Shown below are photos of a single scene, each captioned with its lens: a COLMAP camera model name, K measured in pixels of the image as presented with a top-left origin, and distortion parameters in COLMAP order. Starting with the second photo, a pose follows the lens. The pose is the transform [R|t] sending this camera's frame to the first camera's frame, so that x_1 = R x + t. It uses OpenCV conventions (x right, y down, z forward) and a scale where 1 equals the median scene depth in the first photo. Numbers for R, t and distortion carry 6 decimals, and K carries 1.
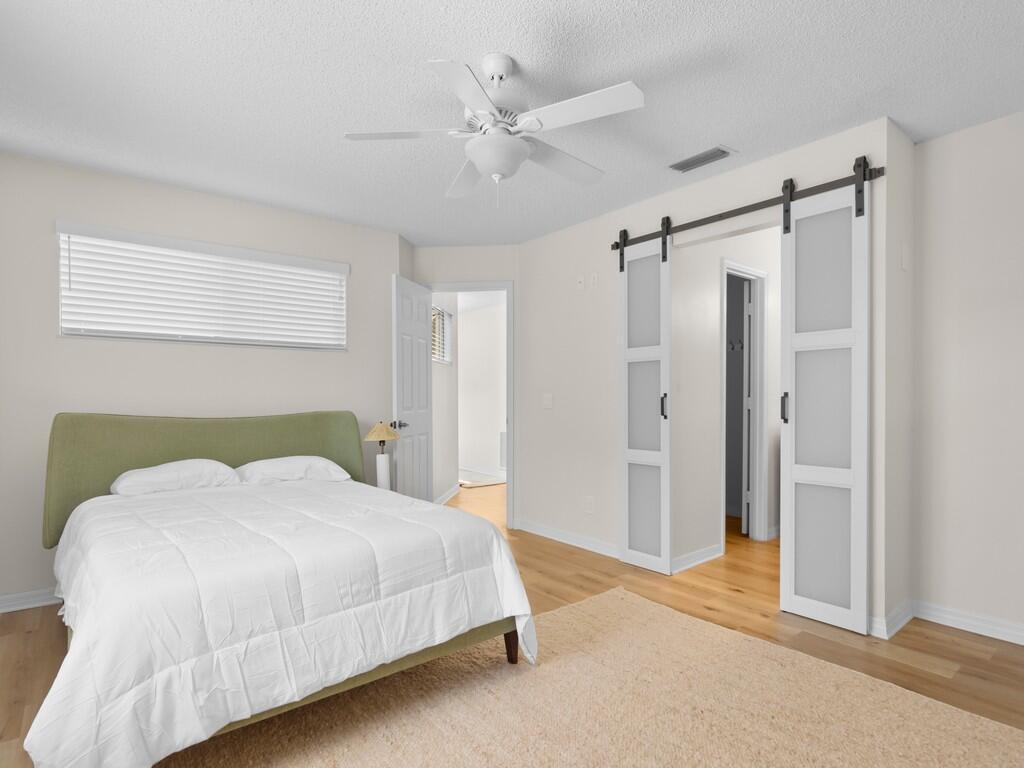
lens RADIAL K [[544.1, 0, 513.1], [0, 544.1, 400.3], [0, 0, 1]] dist [0.000139, 0.000252]
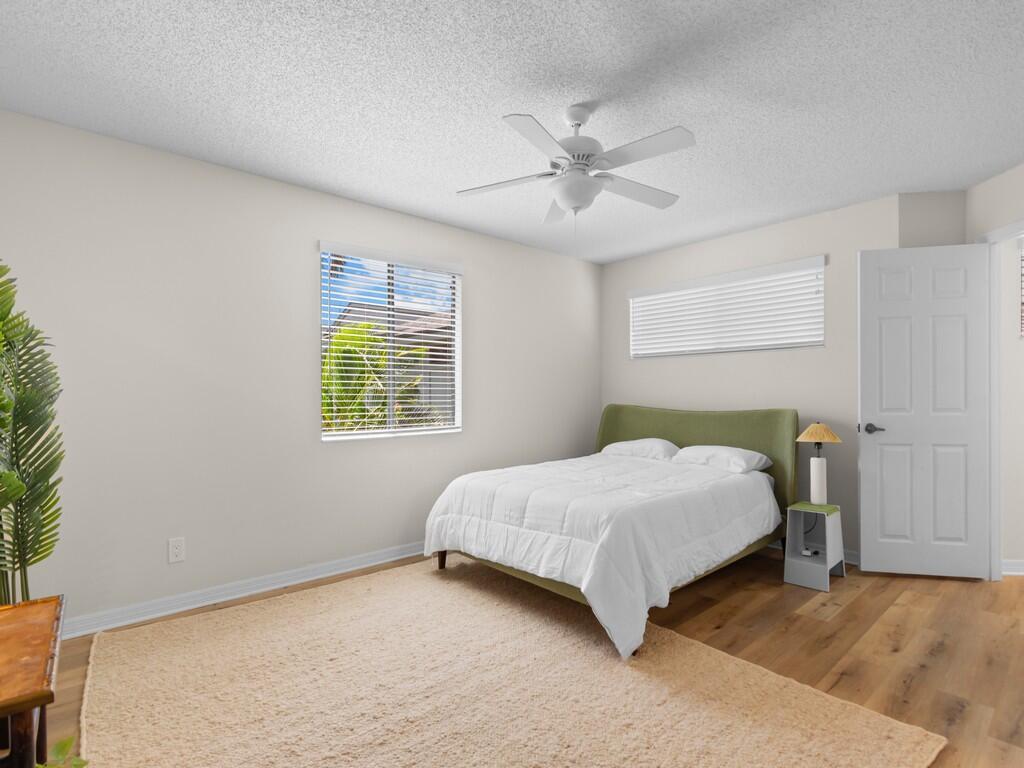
lens RADIAL K [[502.3, 0, 512.0], [0, 502.3, 391.0], [0, 0, 1]] dist [0.006544, 0.000828]
pose [[0.049371, -0.005323, -0.998766, 1.060518], [-0.004334, 0.999975, -0.005544, -0.011985], [0.998771, 0.004602, 0.049347, 0.811379]]
